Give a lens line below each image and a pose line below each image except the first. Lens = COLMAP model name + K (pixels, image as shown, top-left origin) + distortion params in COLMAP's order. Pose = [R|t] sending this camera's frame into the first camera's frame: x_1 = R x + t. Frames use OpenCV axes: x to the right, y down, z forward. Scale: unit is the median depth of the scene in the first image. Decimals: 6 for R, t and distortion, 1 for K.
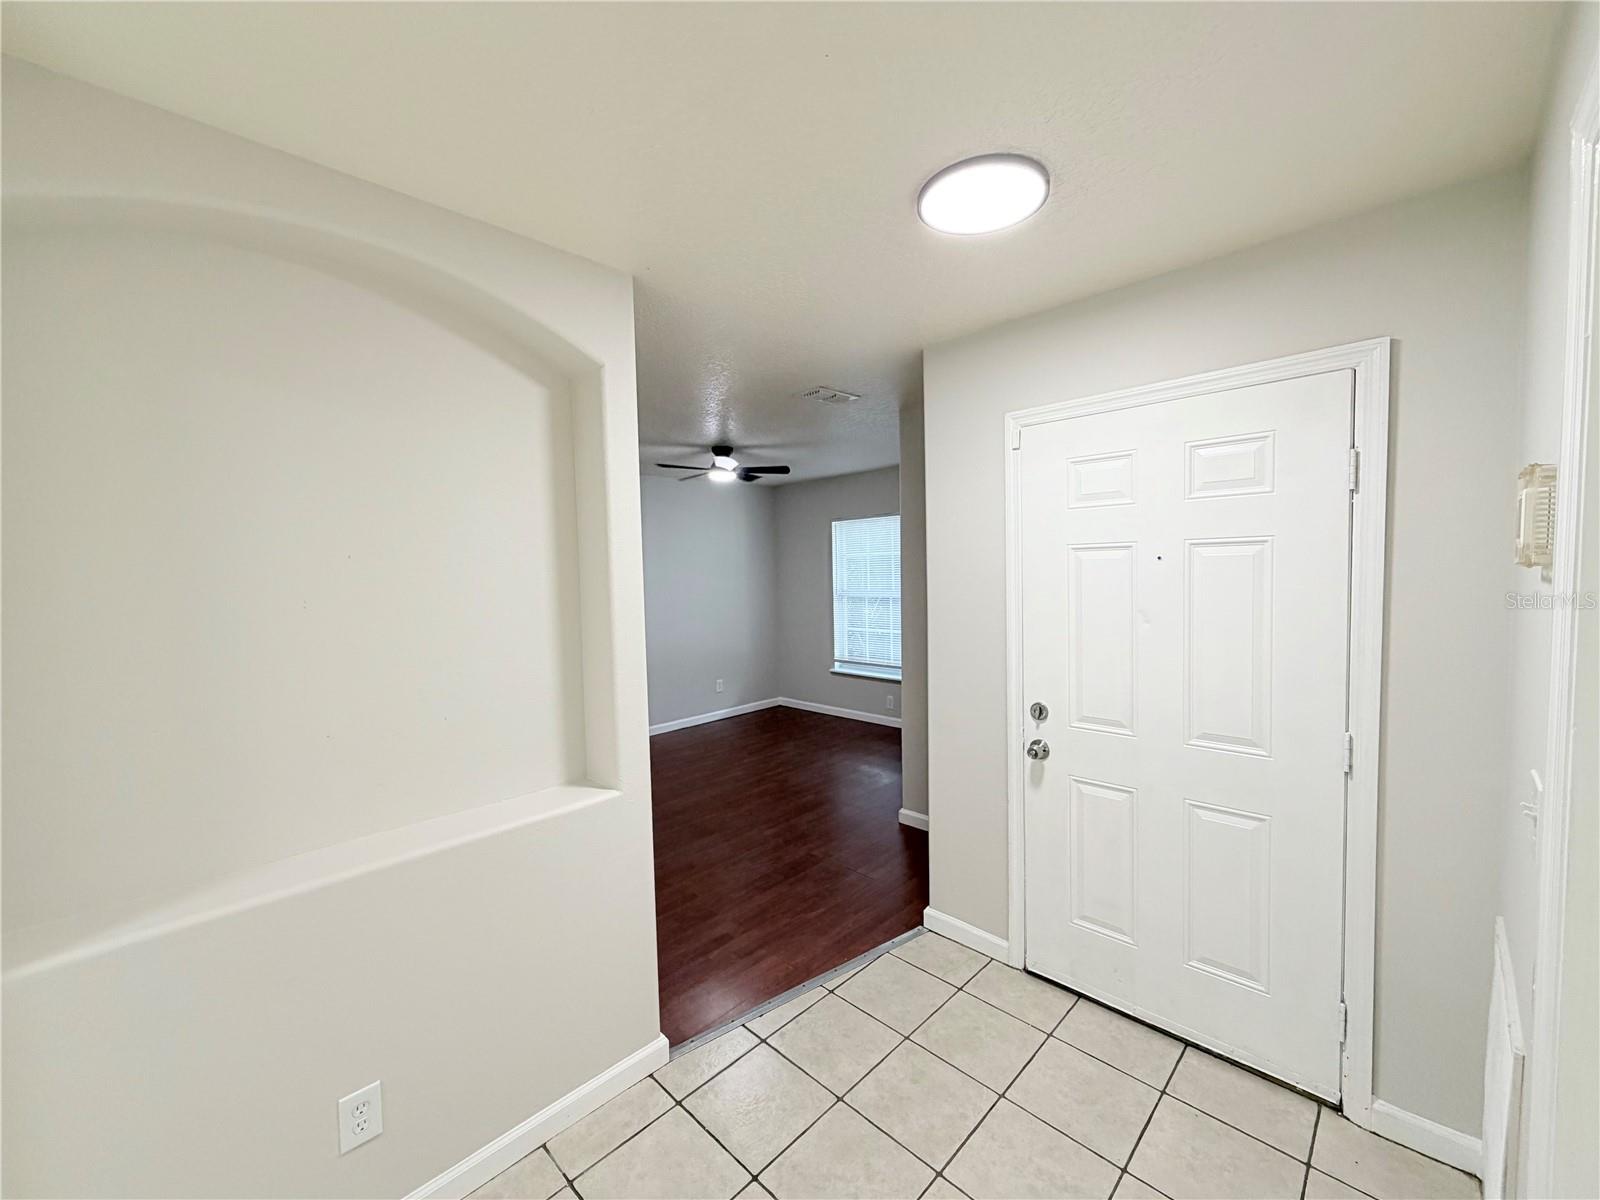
lens RADIAL K [[638.2, 0, 797.1], [0, 638.2, 603.0], [0, 0, 1]] dist [0.000085, 0.000420]
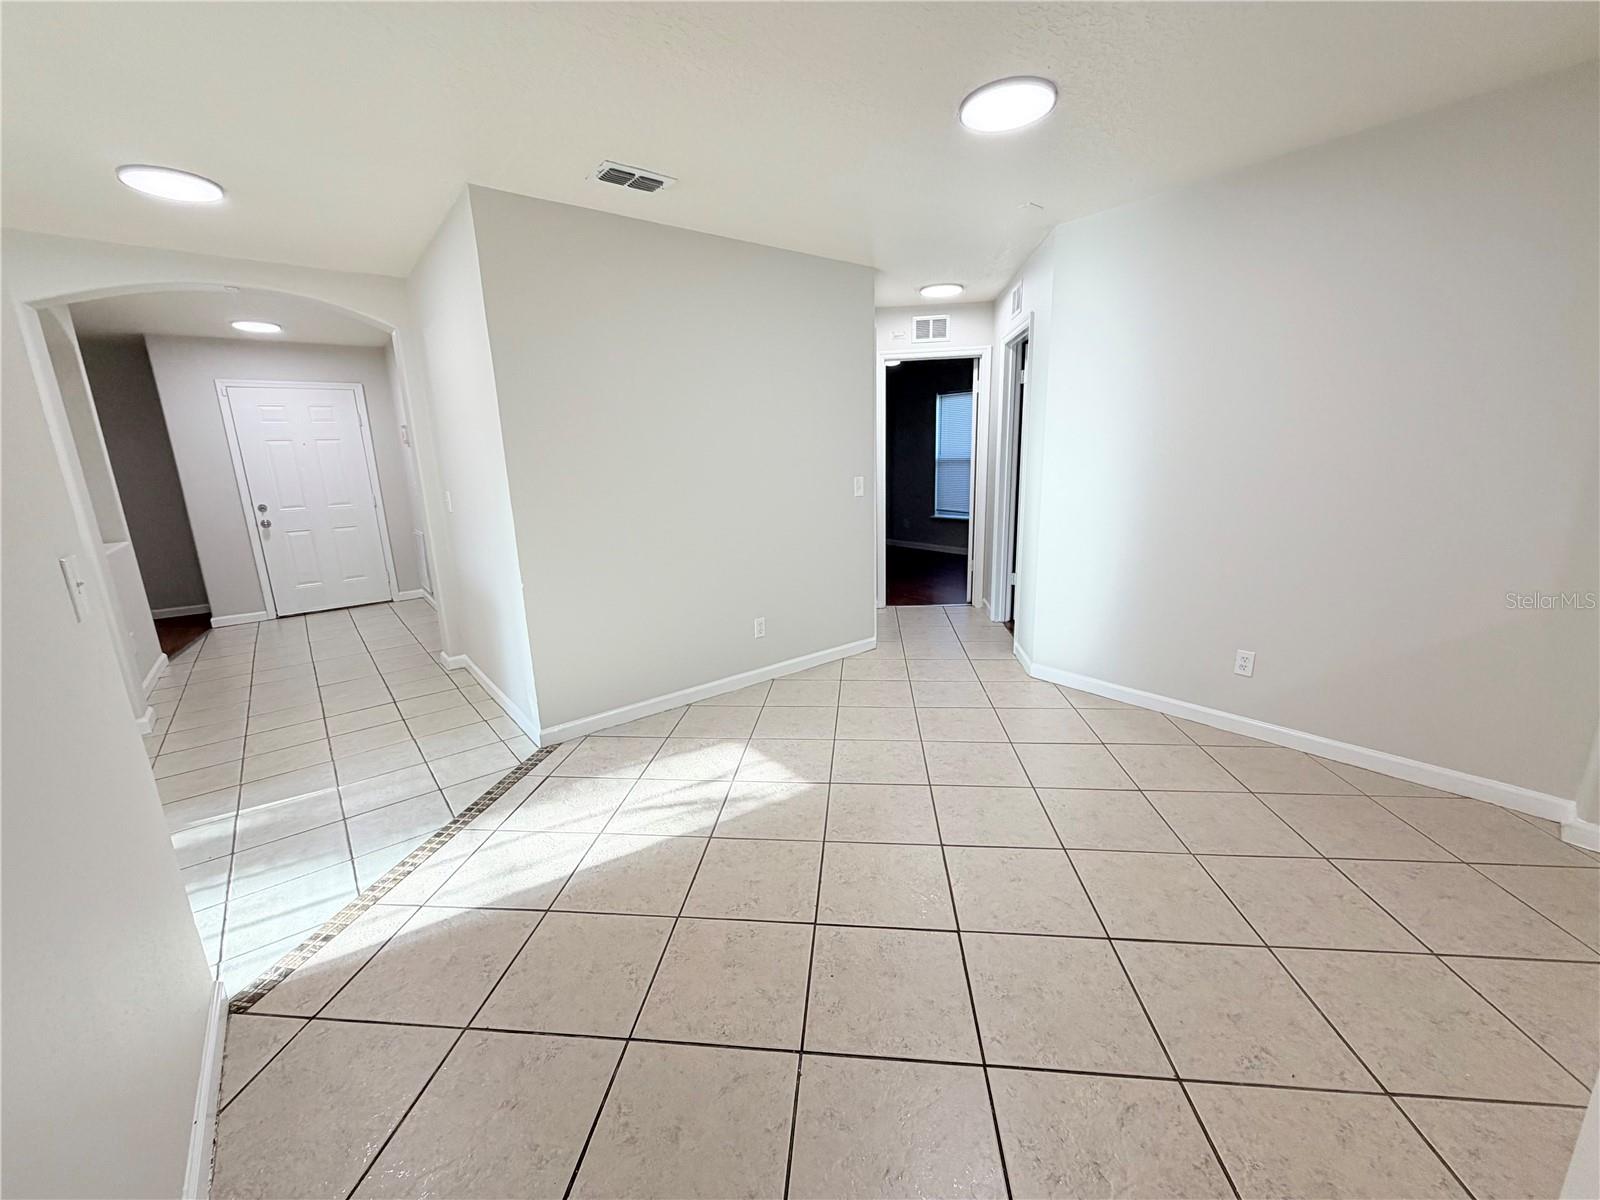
lens RADIAL K [[638.2, 0, 795.6], [0, 638.2, 603.5], [0, 0, 1]] dist [0.000085, 0.000420]
pose [[0.118829, -0.211119, 0.970211, -1.251288], [0.077601, 0.976120, 0.202901, 0.129147], [-0.989878, 0.051179, 0.132374, -0.910691]]
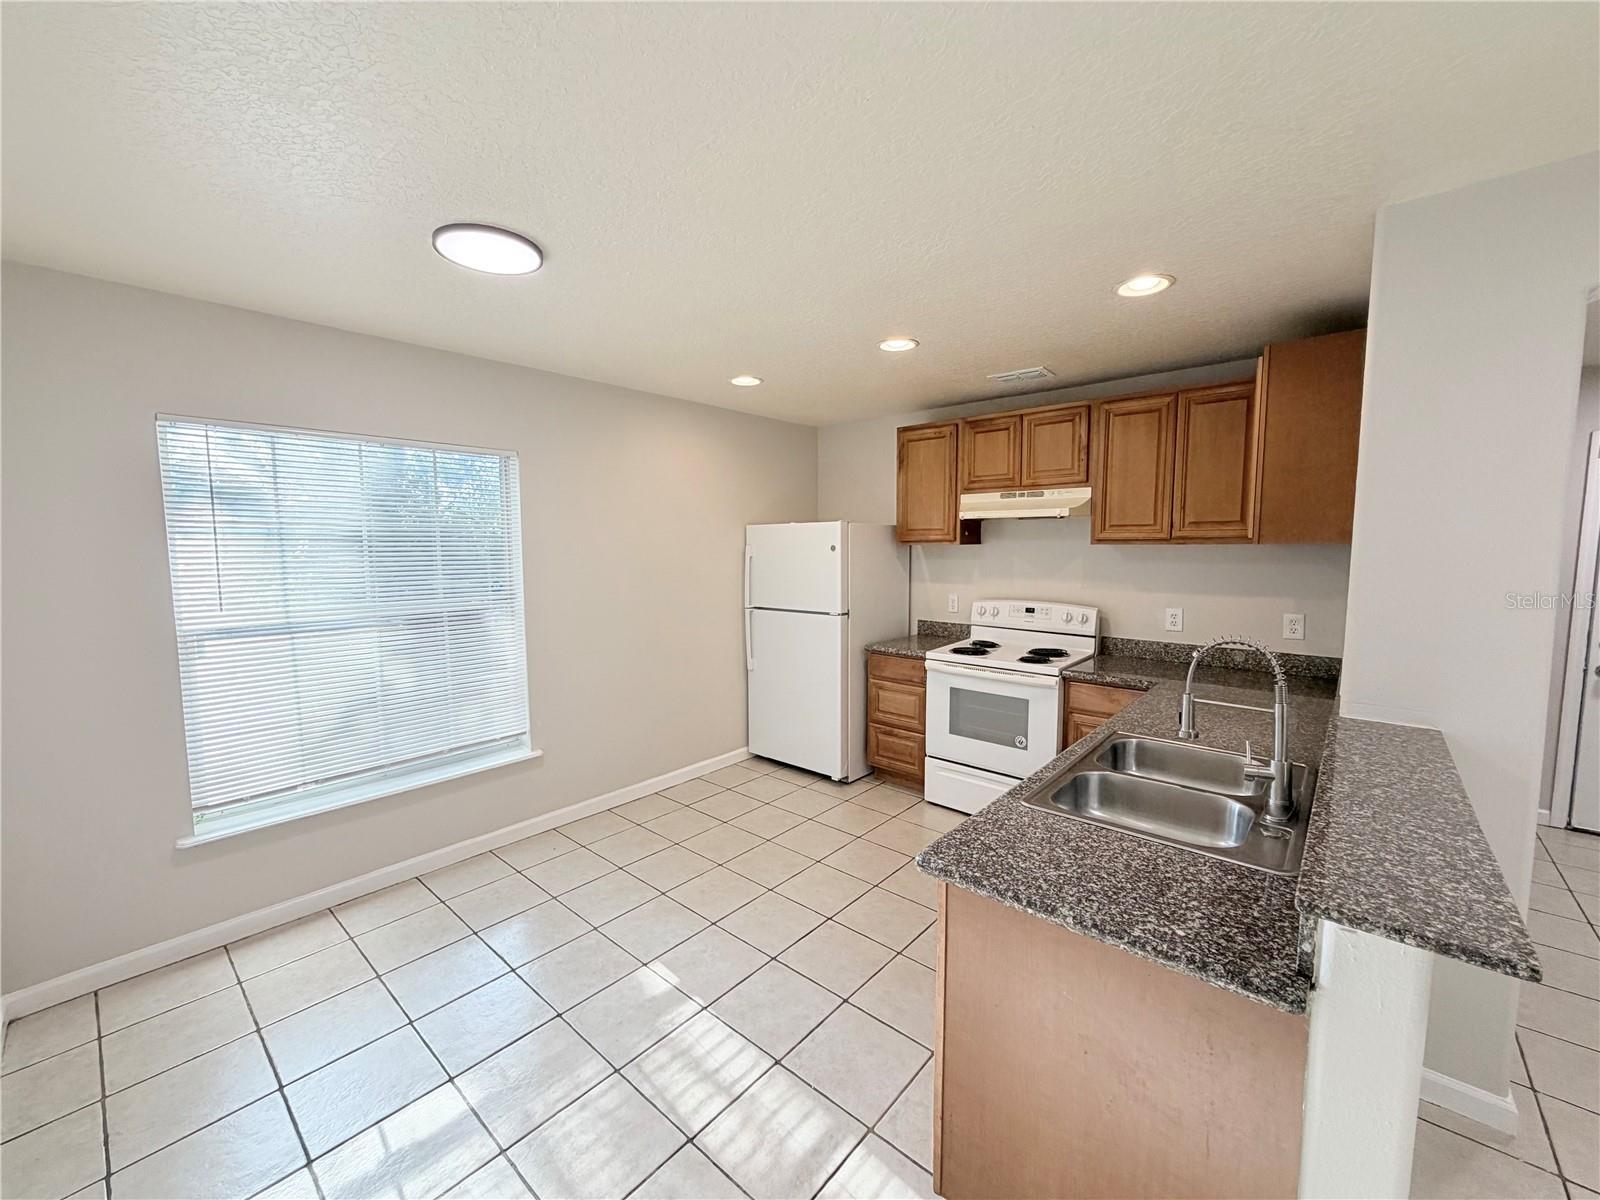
lens RADIAL K [[638.2, 0, 796.4], [0, 638.2, 600.9], [0, 0, 1]] dist [0.000085, 0.000420]
pose [[0.998018, 0.014575, 0.061217, -1.025231], [-0.016960, 0.999110, 0.038623, 0.033909], [-0.060600, -0.039585, 0.997377, -0.204135]]
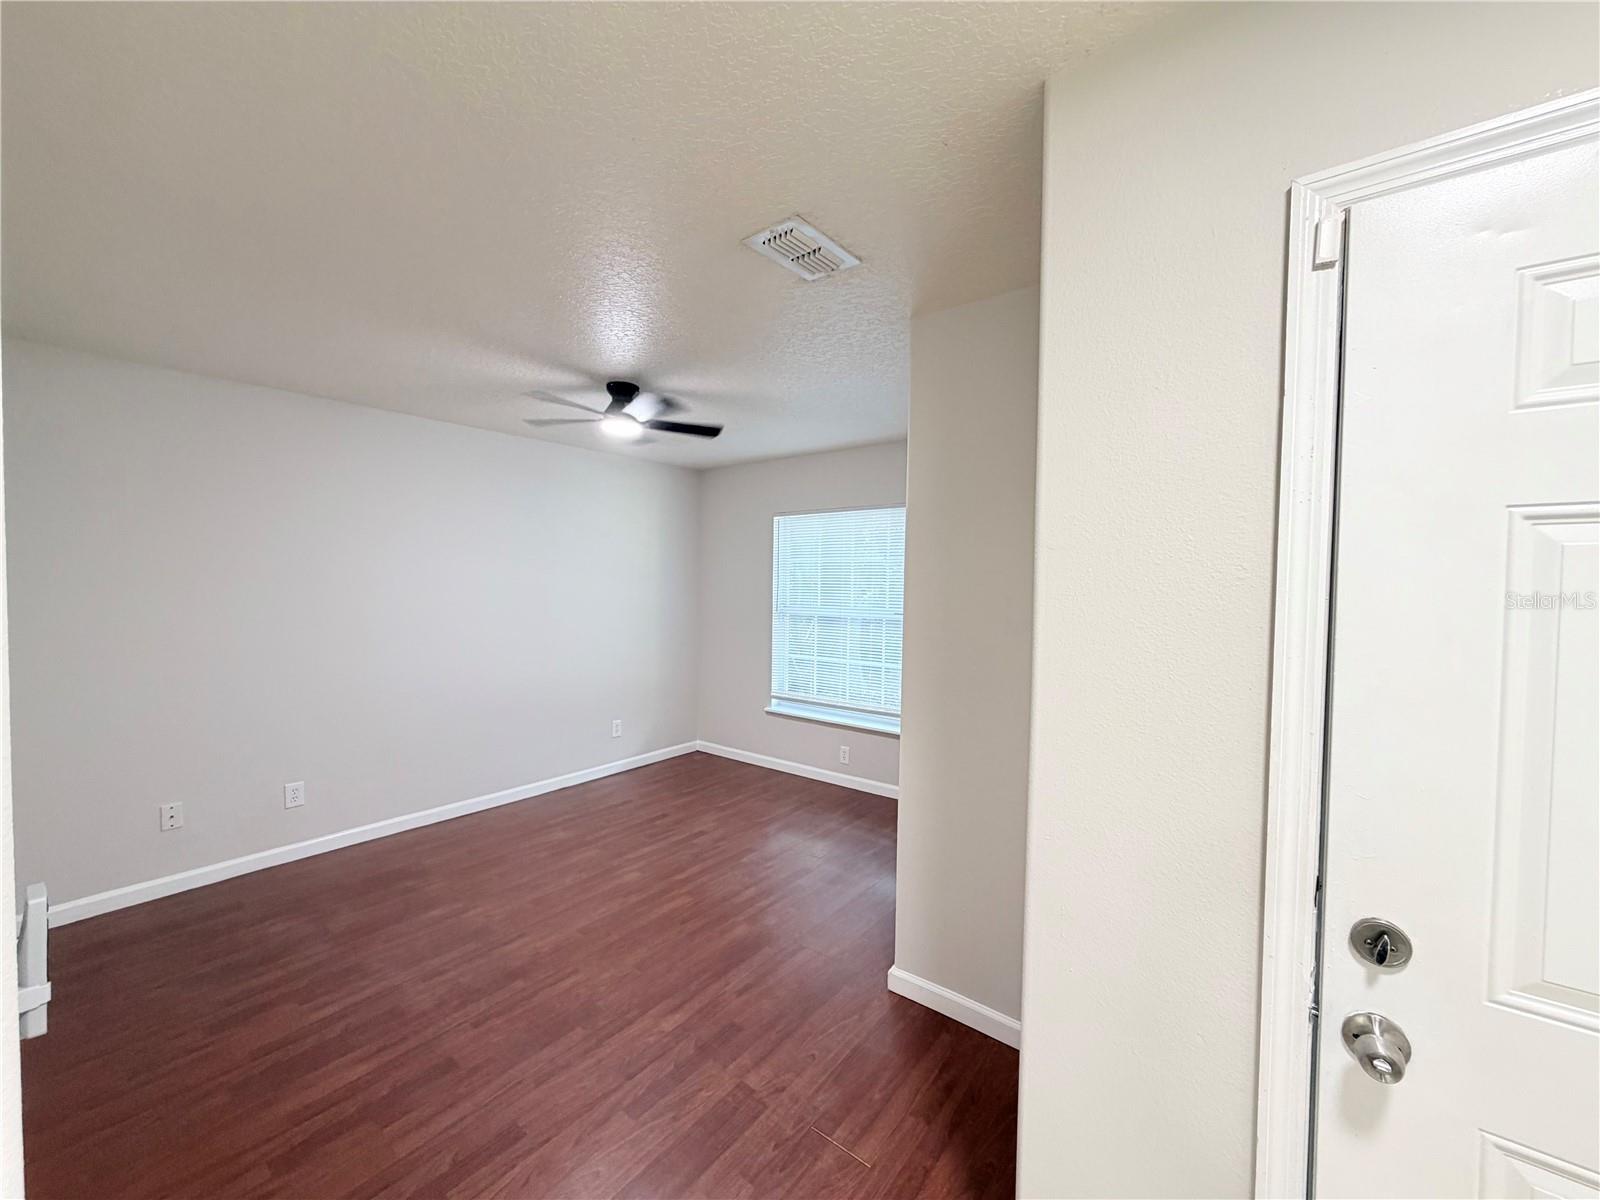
lens RADIAL K [[638.2, 0, 796.0], [0, 638.2, 605.1], [0, 0, 1]] dist [0.000085, 0.000420]
pose [[0.992279, 0.032325, 0.119742, -0.014530], [-0.030041, 0.999332, -0.020831, -0.009715], [-0.120335, 0.017073, 0.992586, 0.447955]]
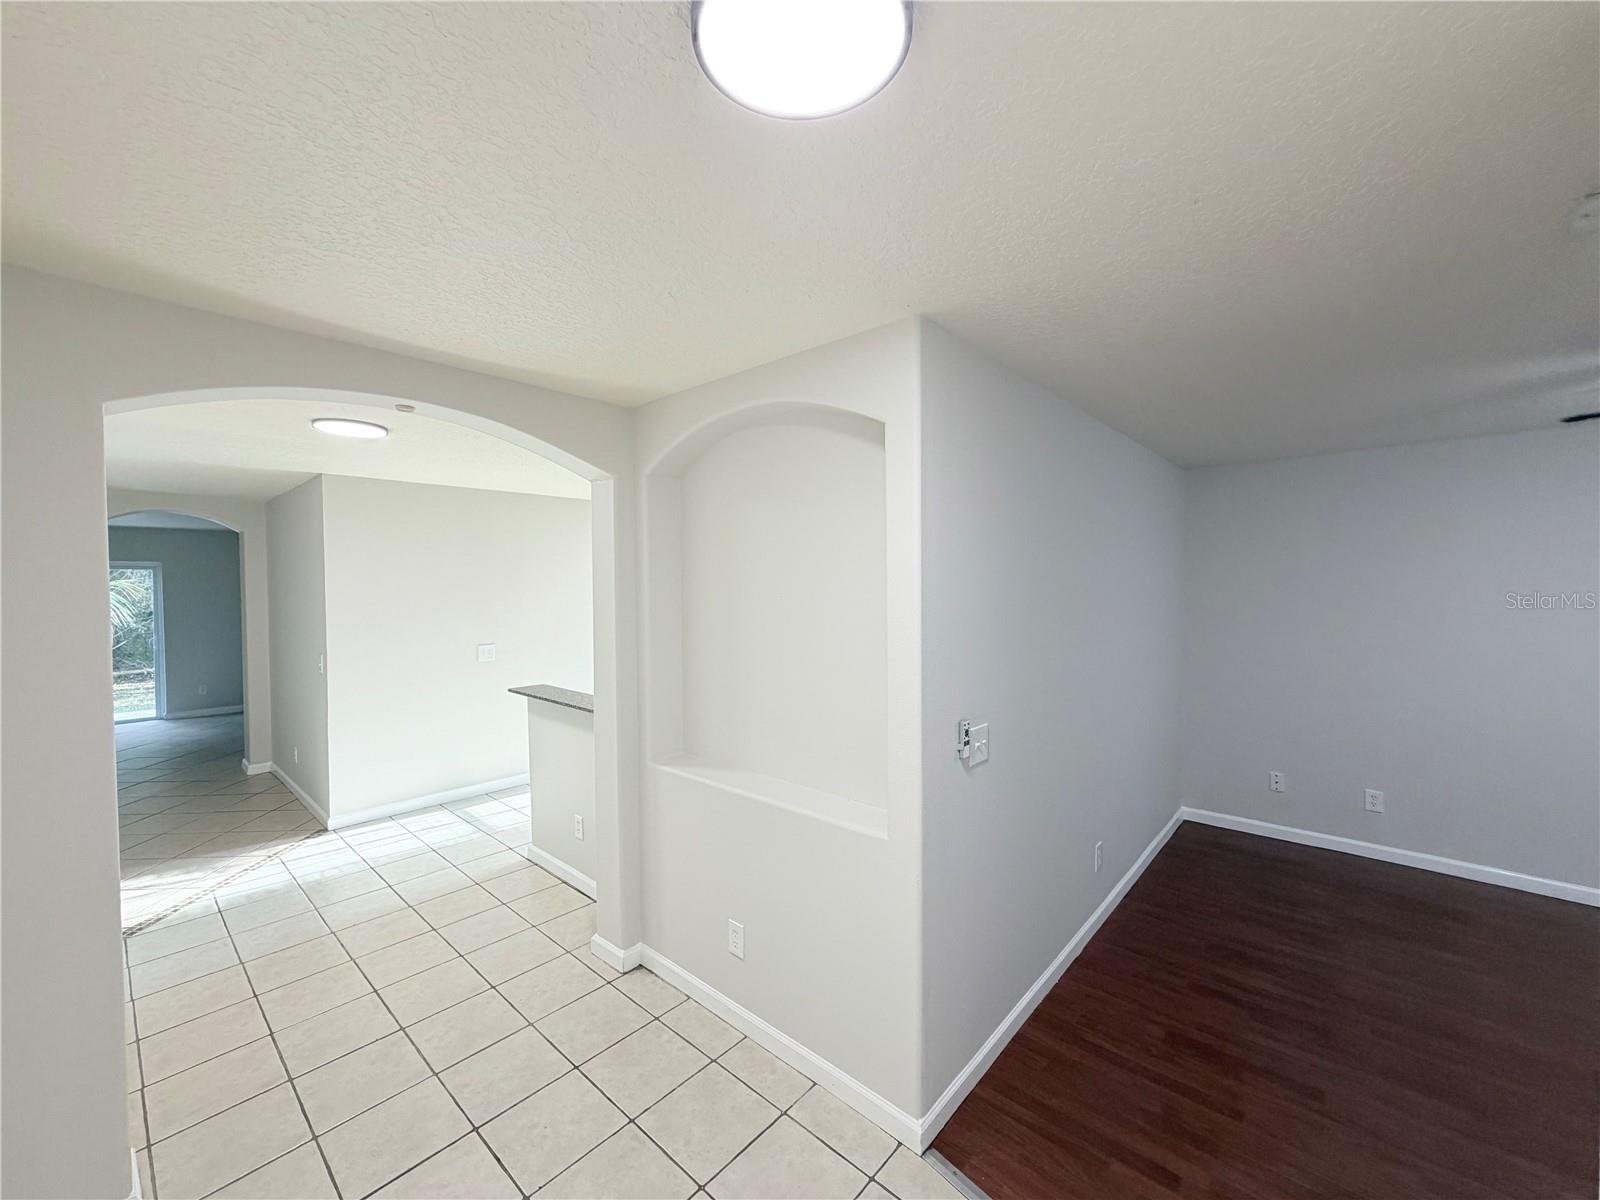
lens RADIAL K [[638.2, 0, 793.0], [0, 638.2, 602.2], [0, 0, 1]] dist [0.000085, 0.000420]
pose [[0.043136, 0.052572, -0.997685, 0.394718], [-0.050211, 0.997467, 0.050390, -0.067000], [0.997807, 0.047921, 0.045667, 0.436982]]
